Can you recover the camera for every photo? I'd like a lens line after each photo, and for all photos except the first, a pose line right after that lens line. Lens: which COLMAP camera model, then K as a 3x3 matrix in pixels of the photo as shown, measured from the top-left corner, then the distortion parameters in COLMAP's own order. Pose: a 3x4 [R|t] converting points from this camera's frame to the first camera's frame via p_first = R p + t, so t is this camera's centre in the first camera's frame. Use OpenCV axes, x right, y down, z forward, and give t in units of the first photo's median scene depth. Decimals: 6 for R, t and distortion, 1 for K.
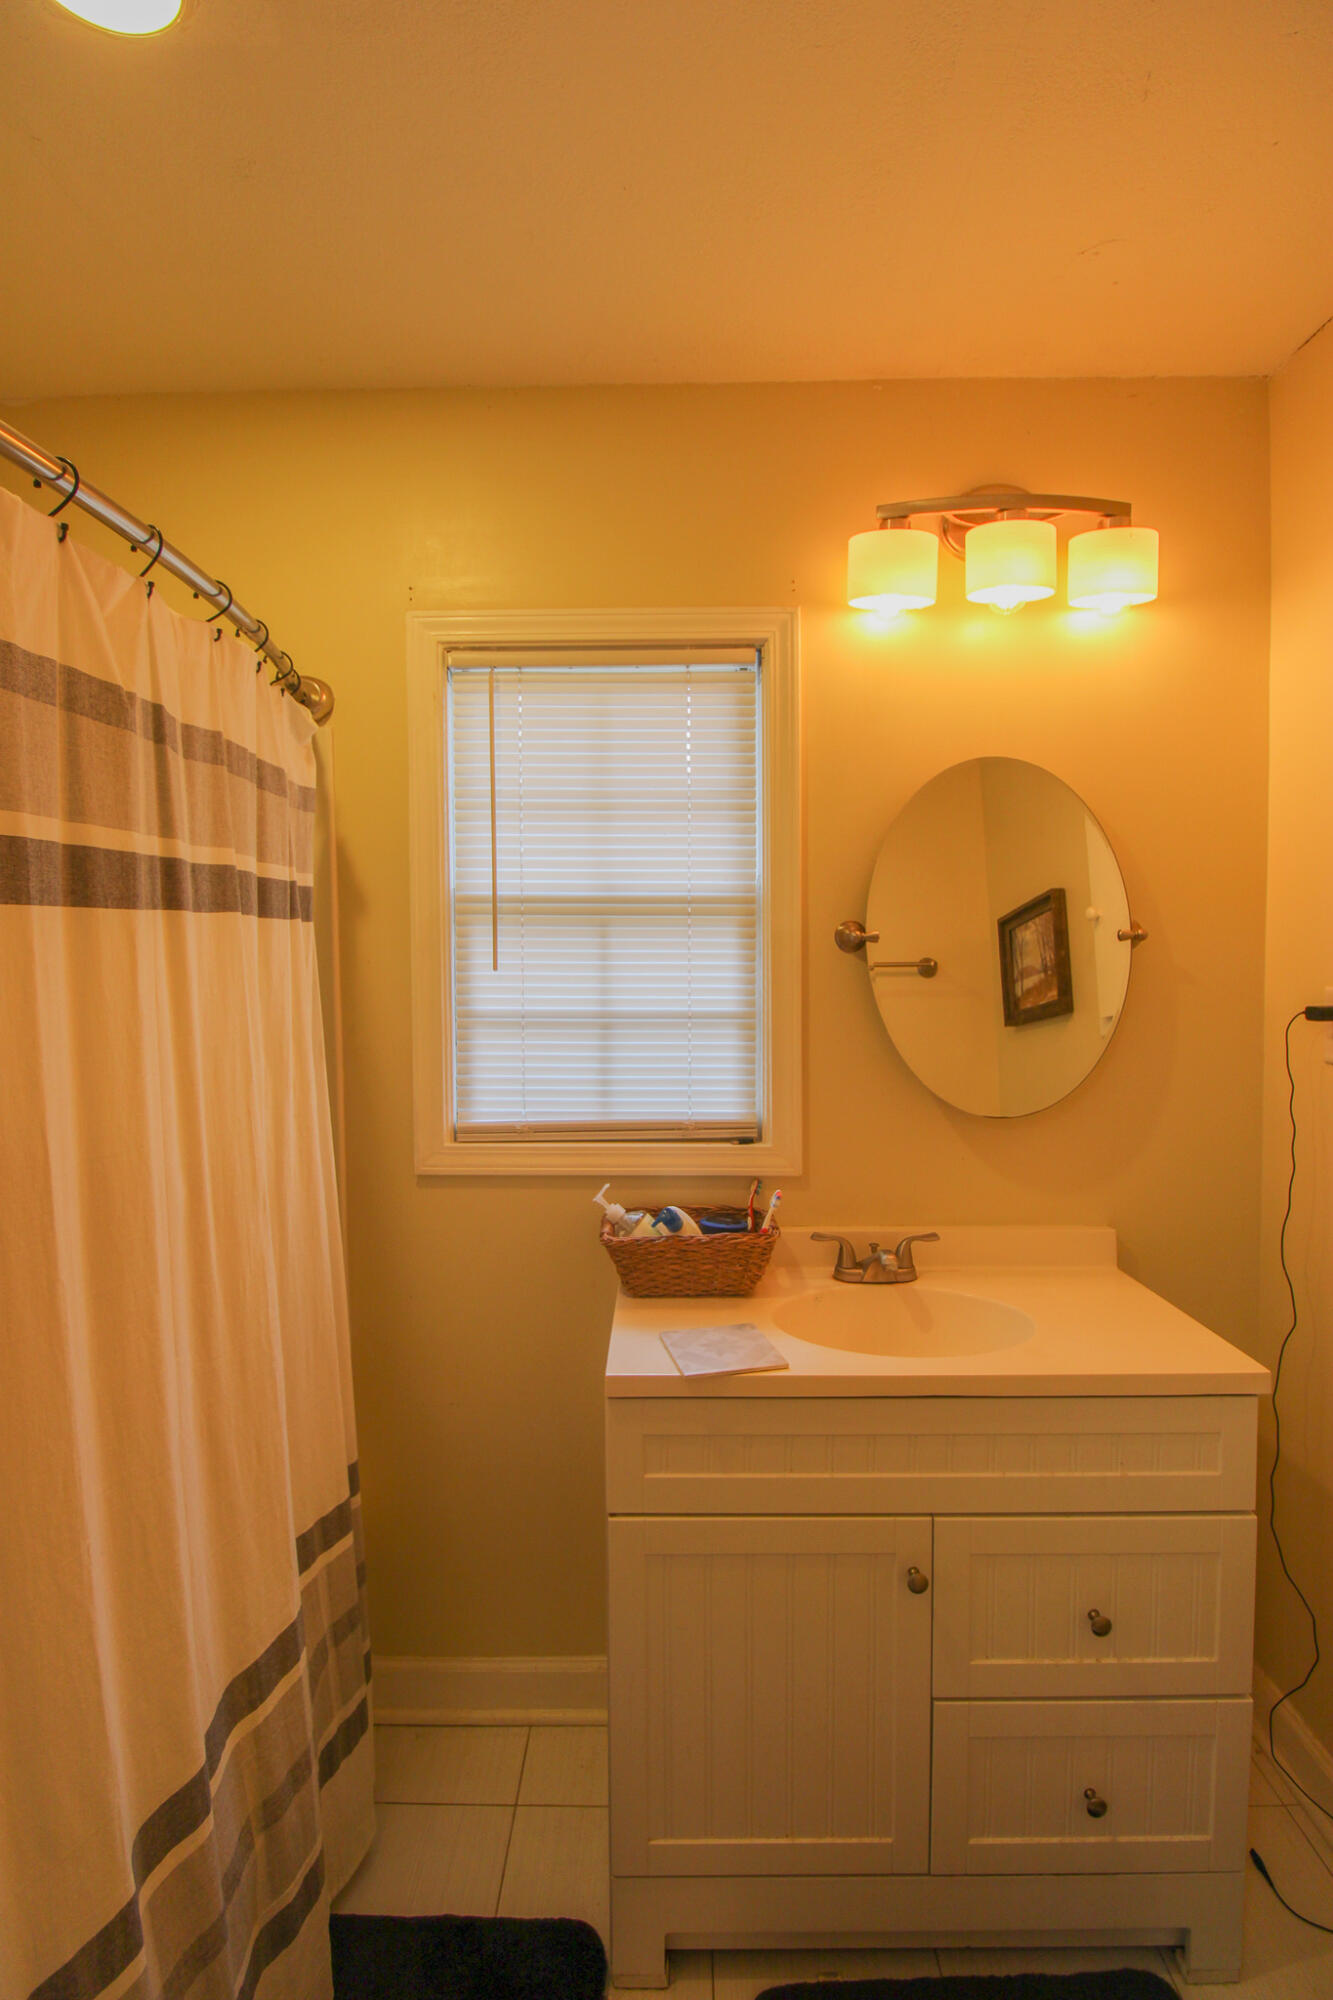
lens RADIAL K [[943.5, 0, 659.9], [0, 943.5, 969.9], [0, 0, 1]] dist [0.002430, -0.013384]
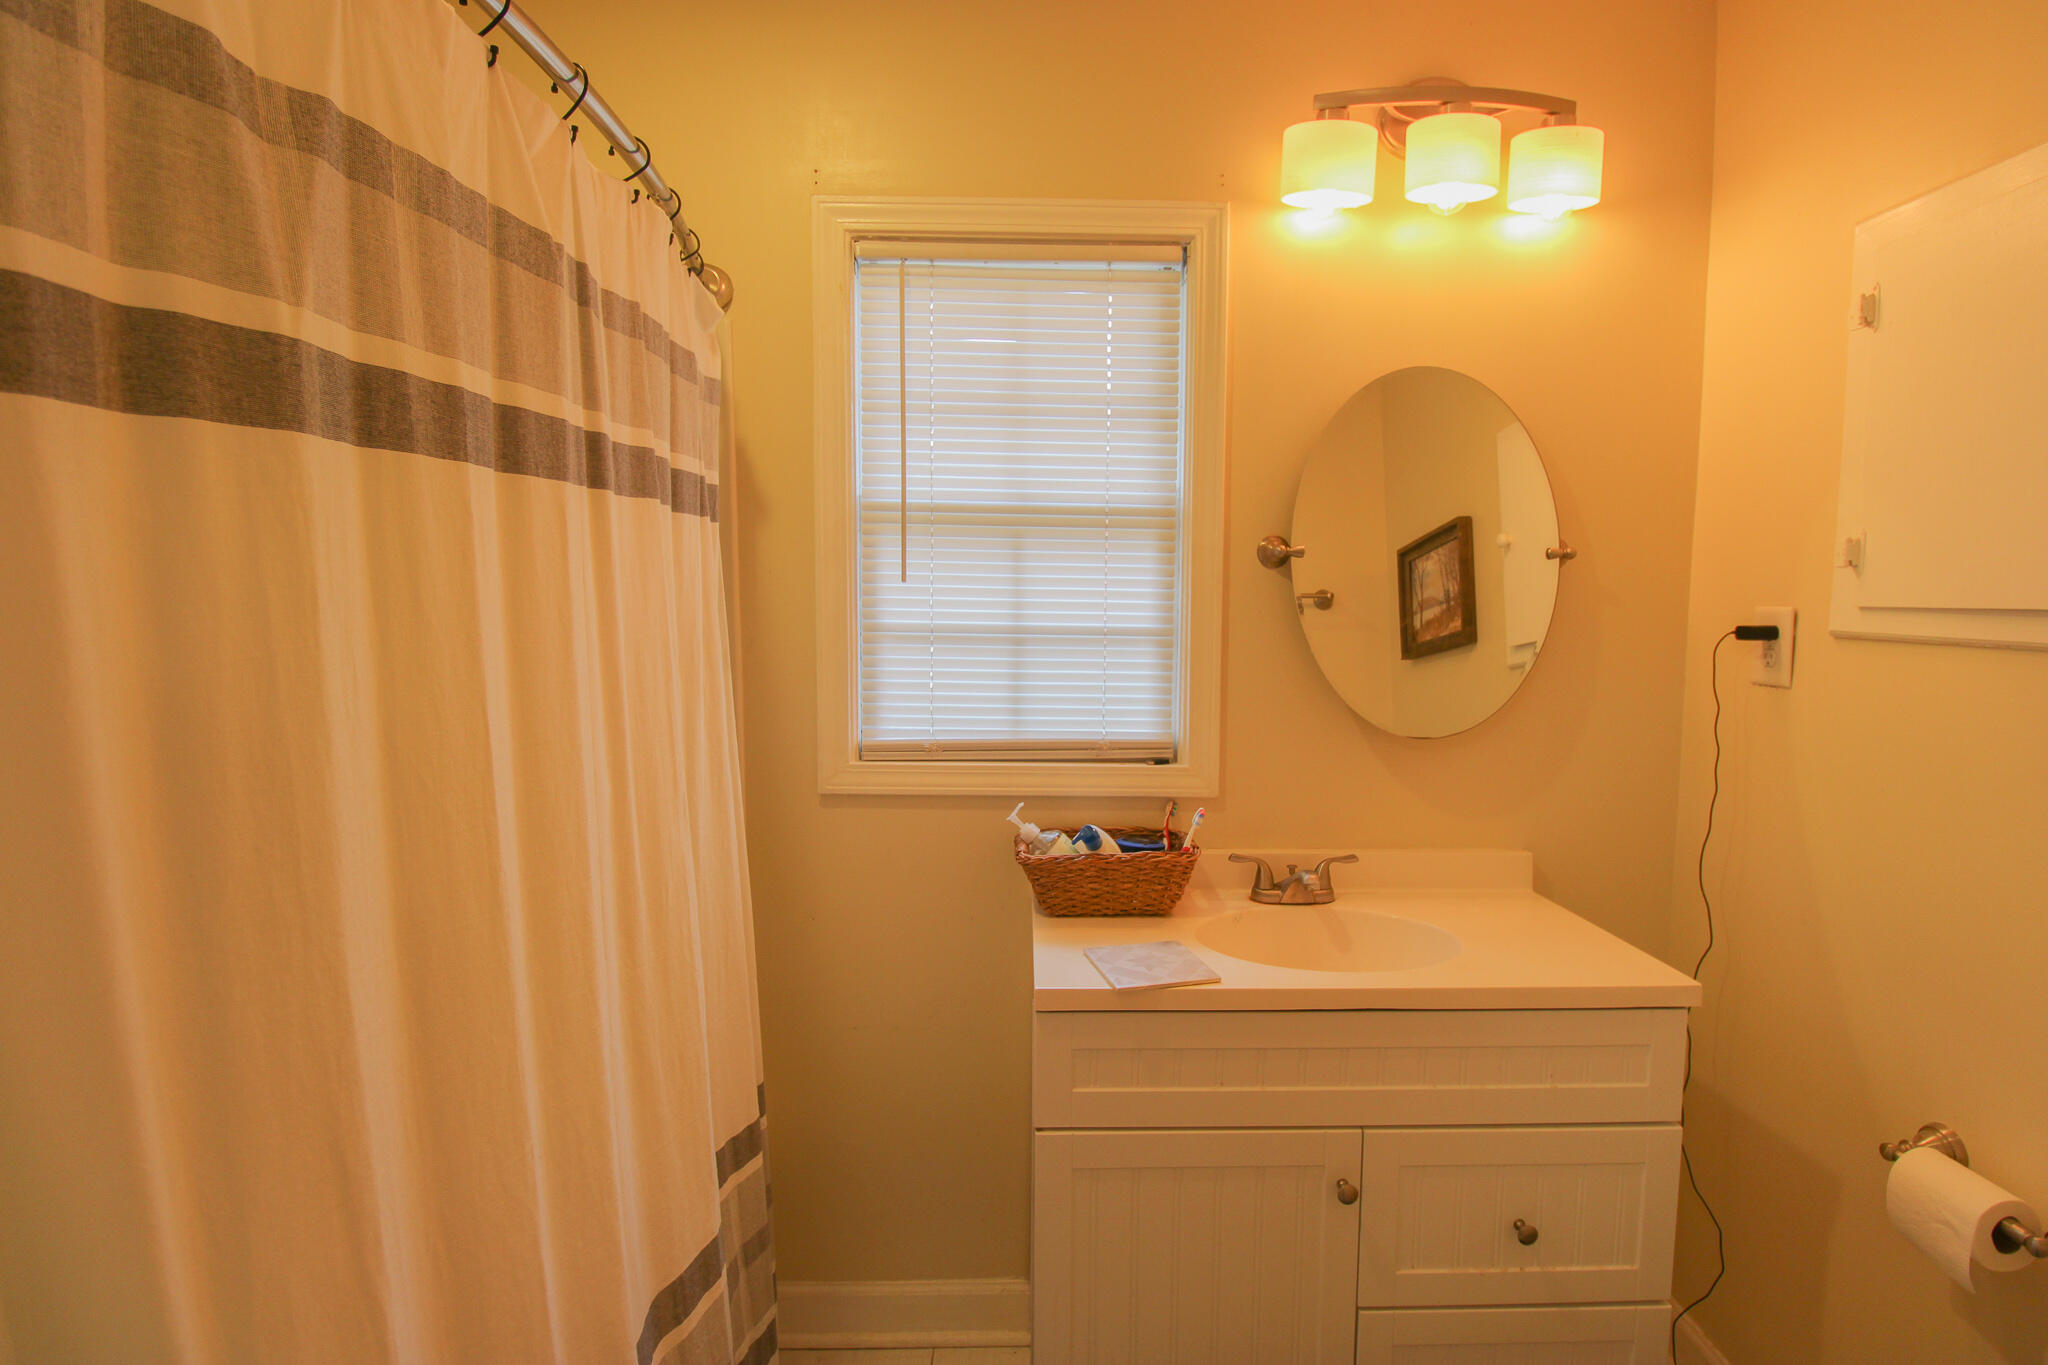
lens RADIAL K [[966.2, 0, 1048.2], [0, 966.2, 661.0], [0, 0, 1]] dist [0.002430, -0.013384]
pose [[0.999340, 0.011019, 0.034618, -0.065249], [-0.012535, 0.998958, 0.043881, 0.037943], [-0.034098, -0.044286, 0.998437, 0.014771]]
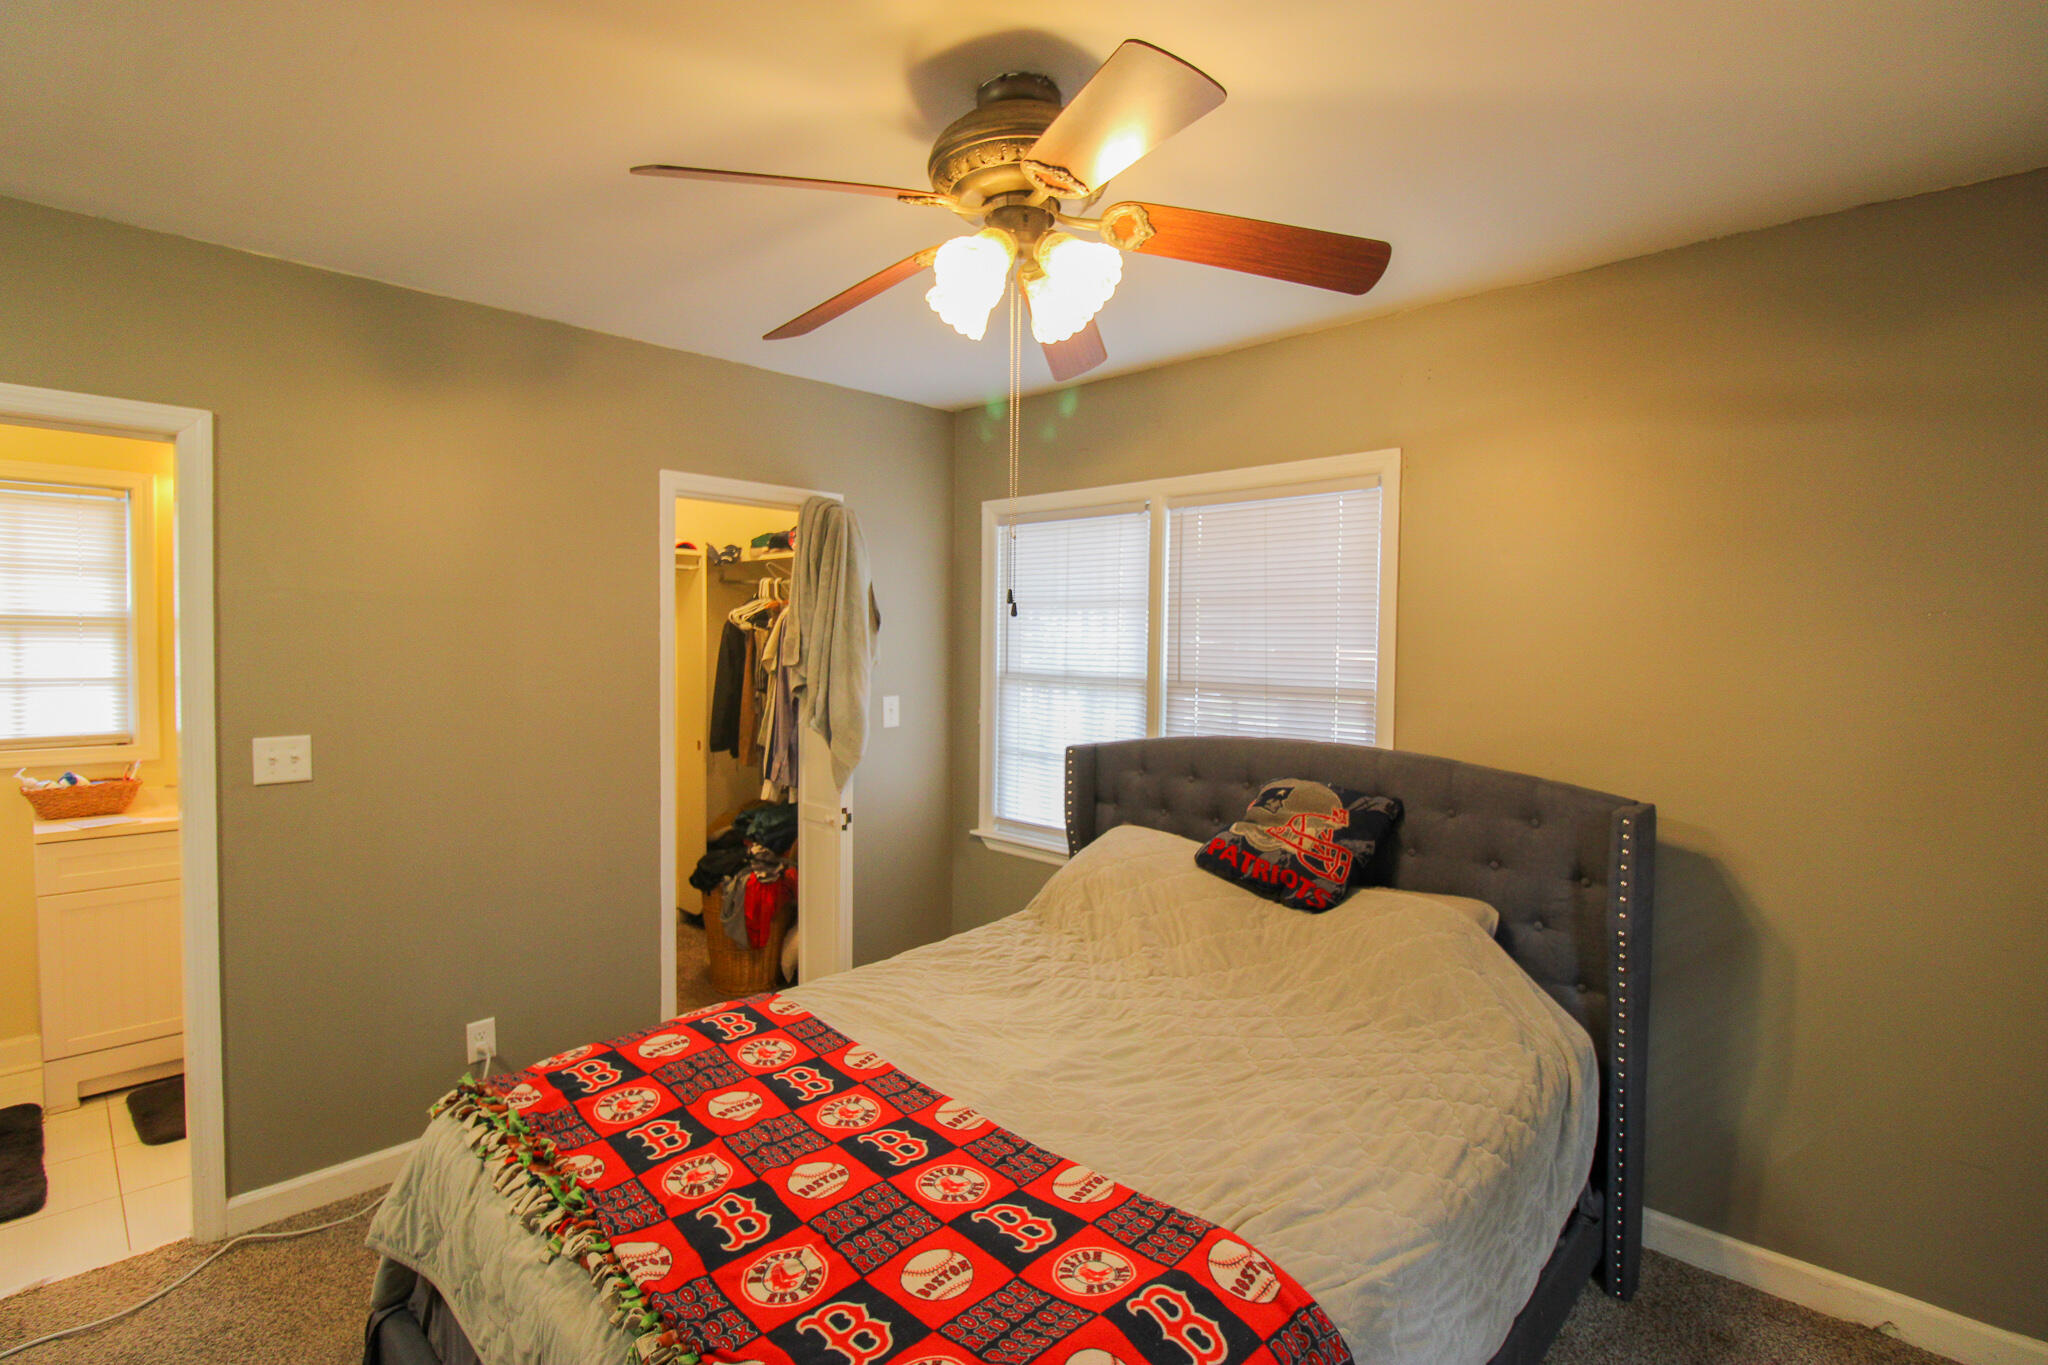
lens RADIAL K [[966.2, 0, 1048.2], [0, 966.2, 661.0], [0, 0, 1]] dist [0.002430, -0.013384]
pose [[0.677960, -0.007017, 0.735065, -0.065469], [0.016247, 0.999853, -0.005440, 0.056665], [-0.734919, 0.015631, 0.677975, -1.835215]]
